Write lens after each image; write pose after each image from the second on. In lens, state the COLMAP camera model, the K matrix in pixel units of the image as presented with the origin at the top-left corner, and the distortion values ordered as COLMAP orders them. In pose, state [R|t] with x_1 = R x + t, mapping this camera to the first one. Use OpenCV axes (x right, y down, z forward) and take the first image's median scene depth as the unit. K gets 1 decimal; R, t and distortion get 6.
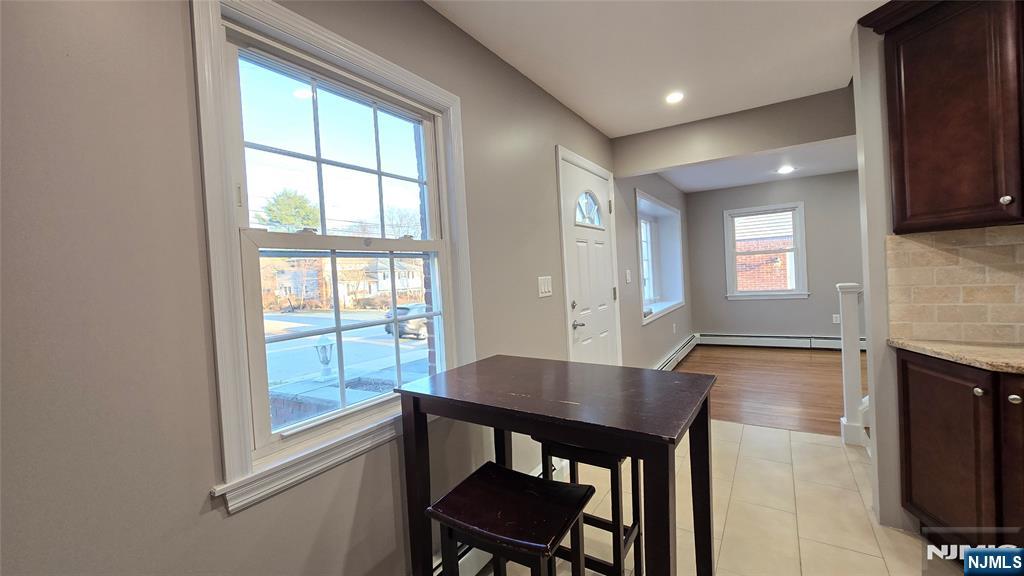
lens RADIAL K [[417.0, 0, 515.7], [0, 417.0, 283.5], [0, 0, 1]] dist [-0.003624, -0.000282]
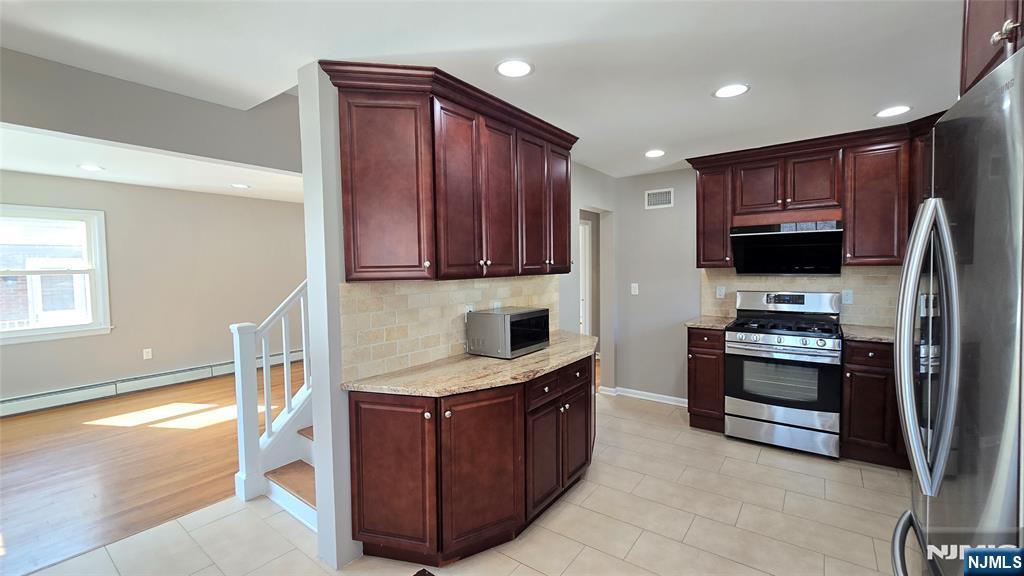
lens RADIAL K [[417.0, 0, 515.7], [0, 417.0, 283.5], [0, 0, 1]] dist [-0.003624, -0.000282]
pose [[0.081081, 0.014058, 0.996608, -0.104421], [0.024389, 0.999573, -0.016084, -0.090944], [-0.996409, 0.025611, 0.080703, 0.501890]]
